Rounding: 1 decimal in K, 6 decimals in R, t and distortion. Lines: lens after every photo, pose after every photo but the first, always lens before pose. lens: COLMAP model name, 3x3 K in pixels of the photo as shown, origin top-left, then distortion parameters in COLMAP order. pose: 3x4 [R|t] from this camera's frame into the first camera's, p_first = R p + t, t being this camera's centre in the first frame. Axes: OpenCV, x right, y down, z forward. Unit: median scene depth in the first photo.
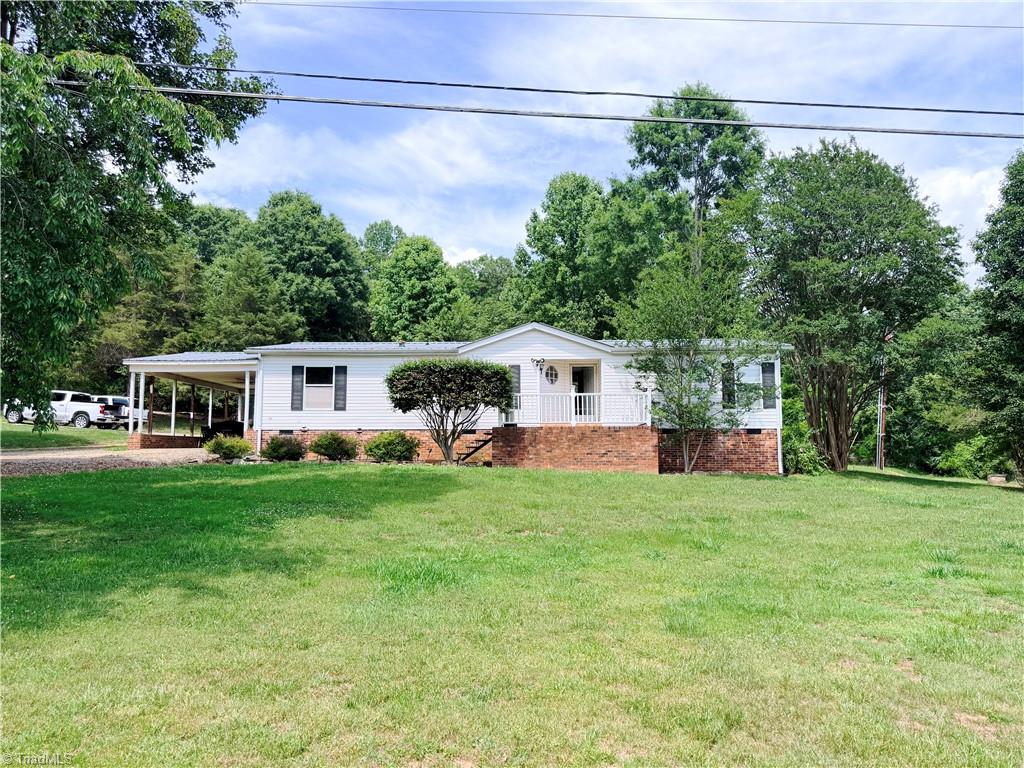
lens RADIAL K [[724.7, 0, 514.4], [0, 724.7, 385.1], [0, 0, 1]] dist [0.036199, -0.005778]
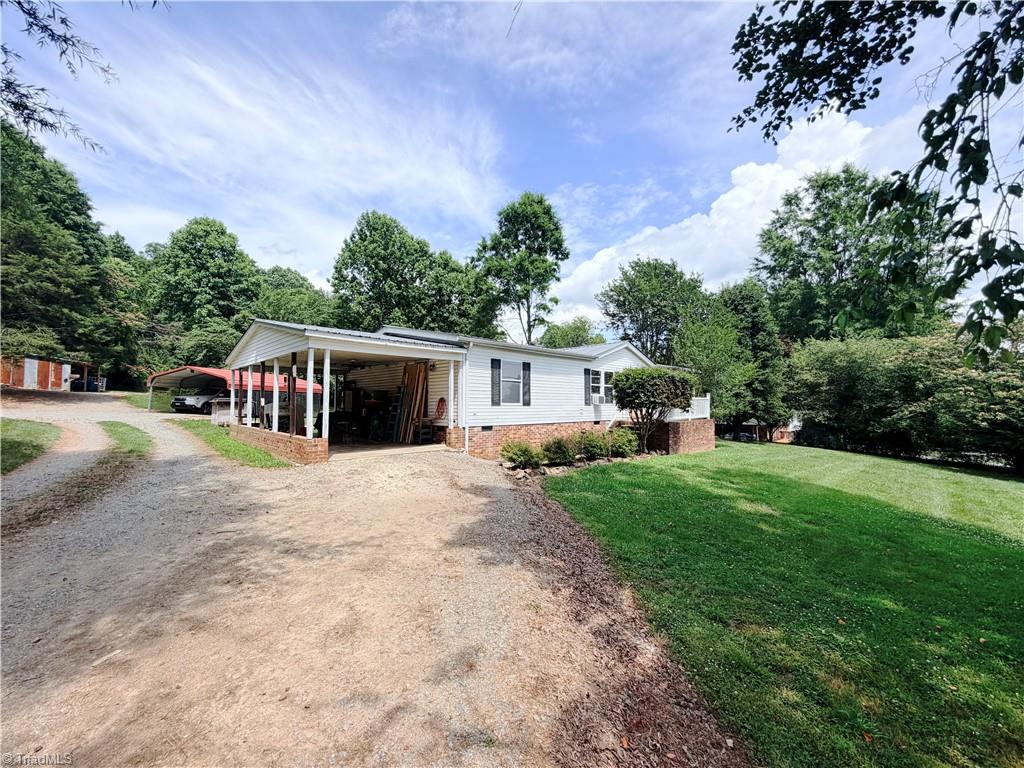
lens RADIAL K [[410.2, 0, 511.0], [0, 410.2, 386.3], [0, 0, 1]] dist [0.000029, -0.000214]
pose [[0.681322, 0.032034, 0.731283, -0.685902], [-0.071540, 0.997173, 0.022971, -0.004356], [-0.728479, -0.067967, 0.681688, 0.617615]]
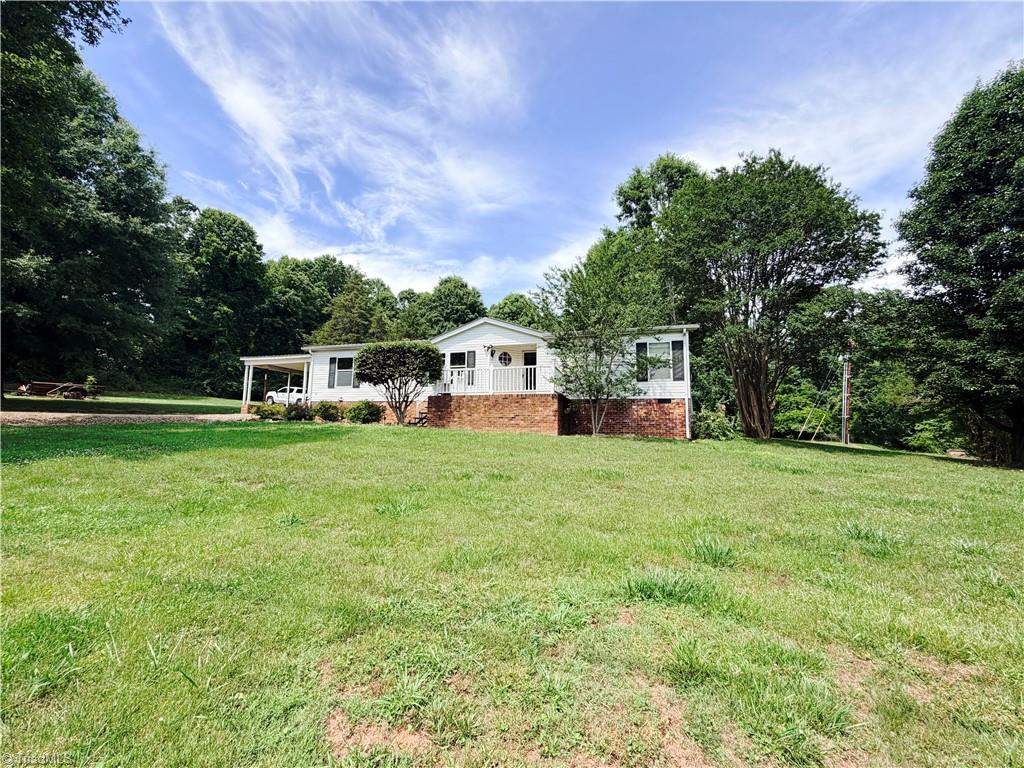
lens RADIAL K [[410.2, 0, 511.1], [0, 410.2, 381.9], [0, 0, 1]] dist [0.000029, -0.000214]
pose [[0.964350, -0.015643, -0.264167, 0.259705], [0.007801, 0.999498, -0.030710, 0.050038], [0.264515, 0.027554, 0.963988, 0.311830]]
